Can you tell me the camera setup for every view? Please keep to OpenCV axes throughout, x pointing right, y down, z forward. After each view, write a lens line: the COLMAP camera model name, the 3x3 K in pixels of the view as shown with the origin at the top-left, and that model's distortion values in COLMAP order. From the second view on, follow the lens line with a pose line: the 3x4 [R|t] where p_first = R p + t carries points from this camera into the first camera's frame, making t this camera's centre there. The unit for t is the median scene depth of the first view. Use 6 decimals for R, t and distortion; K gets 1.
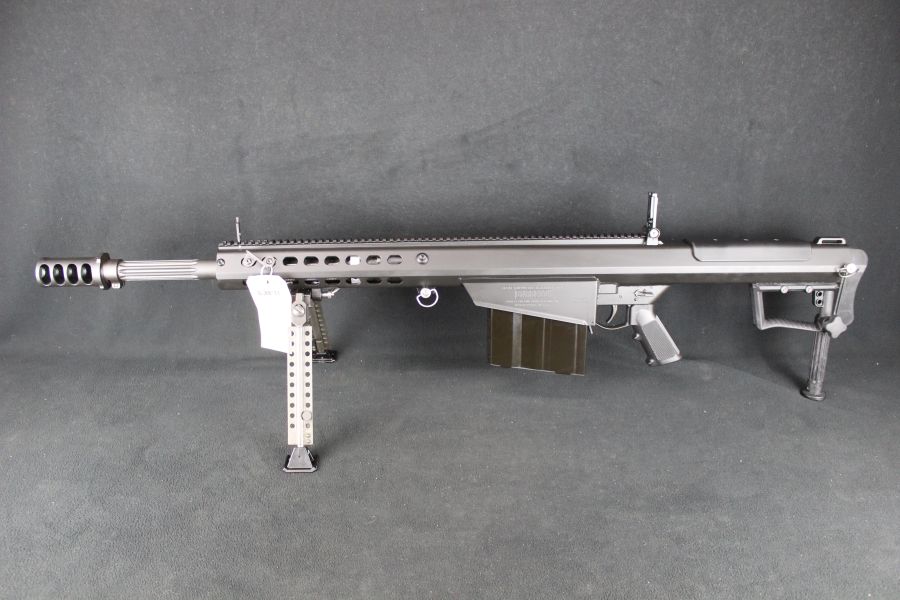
lens RADIAL K [[726.2, 0, 450.2], [0, 726.2, 305.1], [0, 0, 1]] dist [-0.157183, 0.108161]
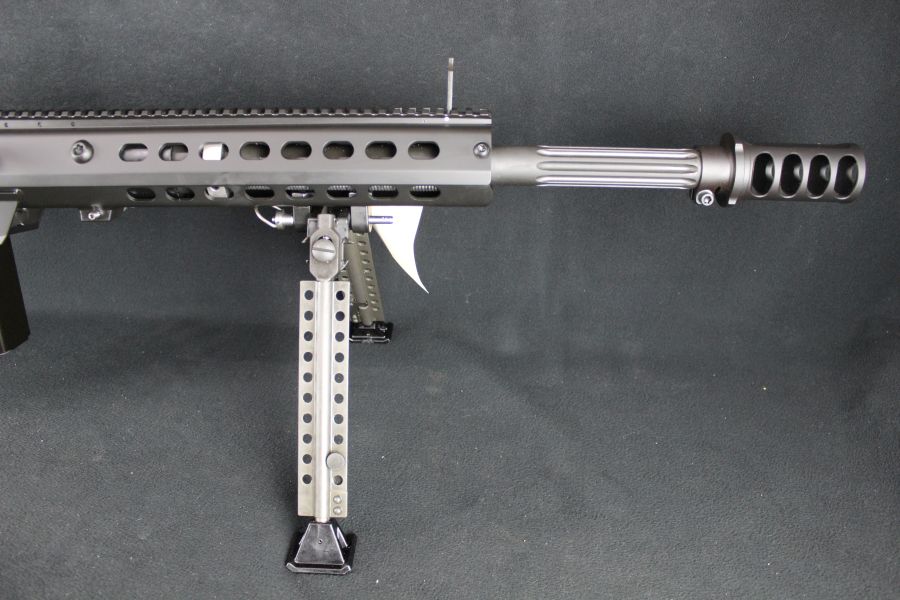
lens RADIAL K [[726.2, 0, 459.8], [0, 726.2, 315.3], [0, 0, 1]] dist [-0.157183, 0.108161]
pose [[0.996535, 0.074085, -0.037800, 0.434721], [-0.070807, 0.994138, 0.081711, -0.006074], [0.043632, -0.078752, 0.995939, 0.482555]]
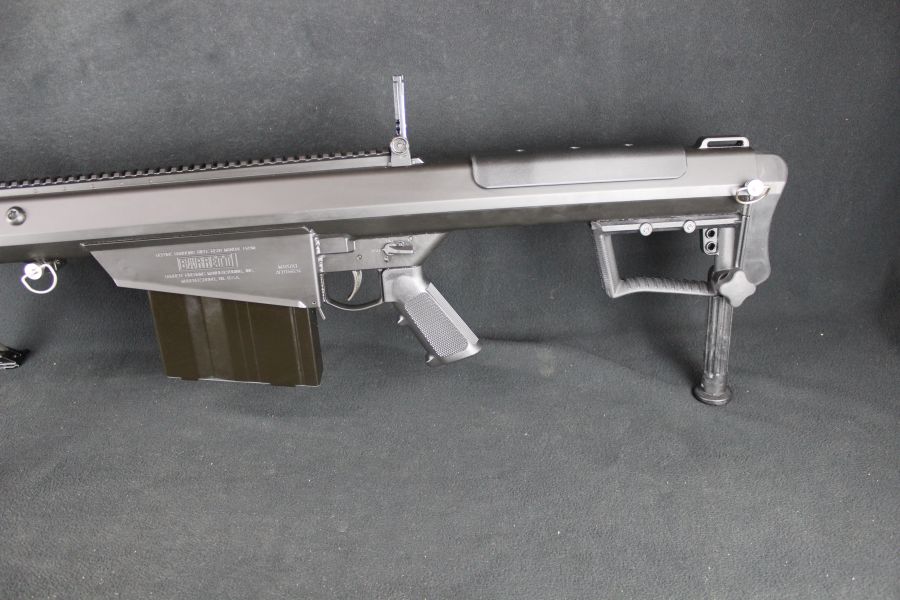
lens RADIAL K [[726.2, 0, 452.1], [0, 726.2, 305.7], [0, 0, 1]] dist [-0.157183, 0.108161]
pose [[0.998594, -0.052969, -0.001872, 0.308469], [0.052930, 0.994781, 0.087227, -0.019477], [-0.002758, -0.087204, 0.996187, 0.396020]]
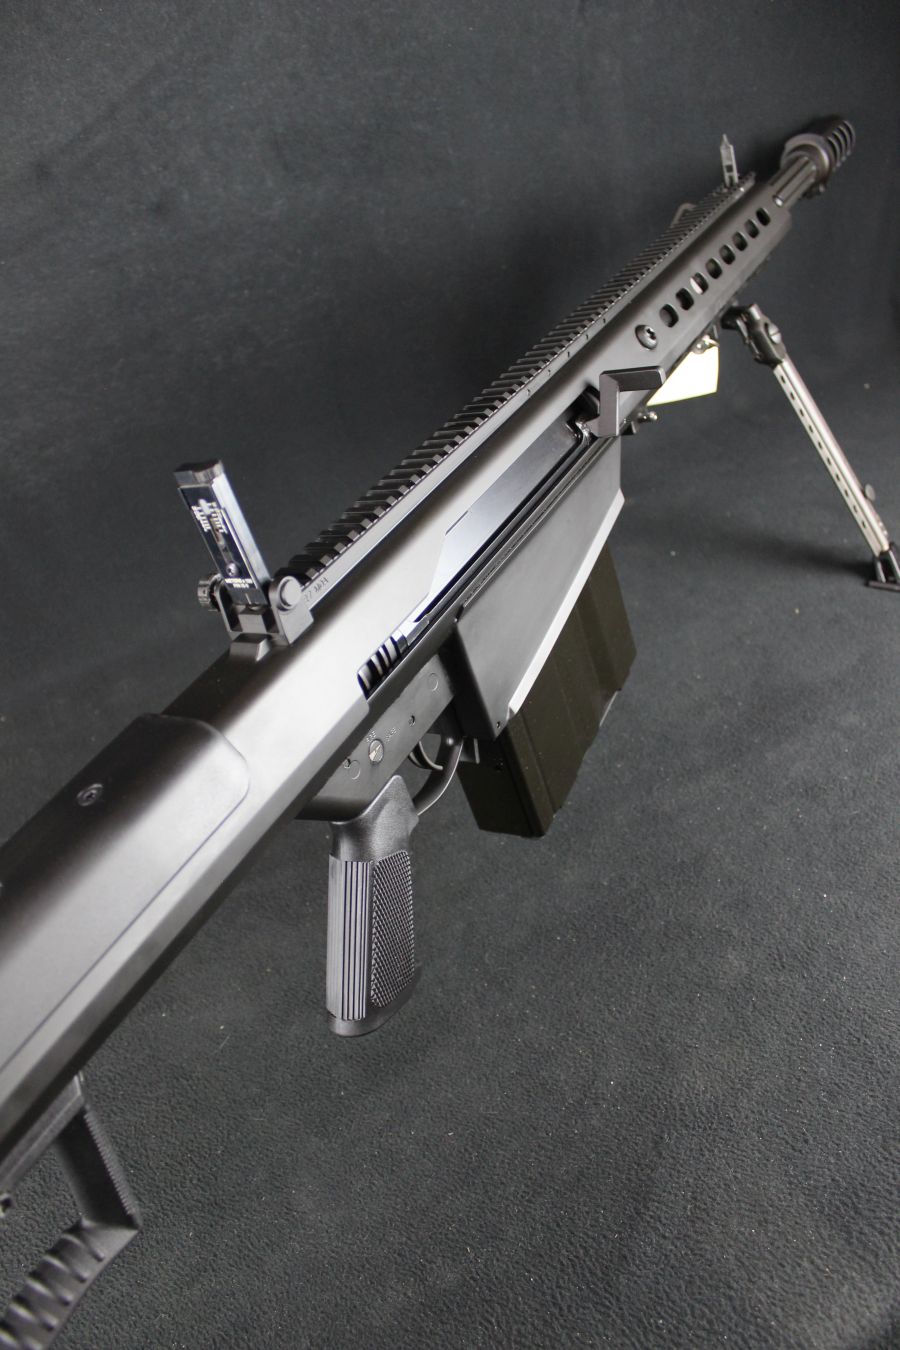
lens RADIAL K [[1089.3, 0, 442.5], [0, 1089.3, 694.4], [0, 0, 1]] dist [-0.157183, 0.108161]
pose [[0.870459, -0.389080, 0.301525, -0.089737], [0.334043, 0.916830, 0.218719, 0.008147], [-0.361546, -0.089663, 0.928033, 0.303783]]
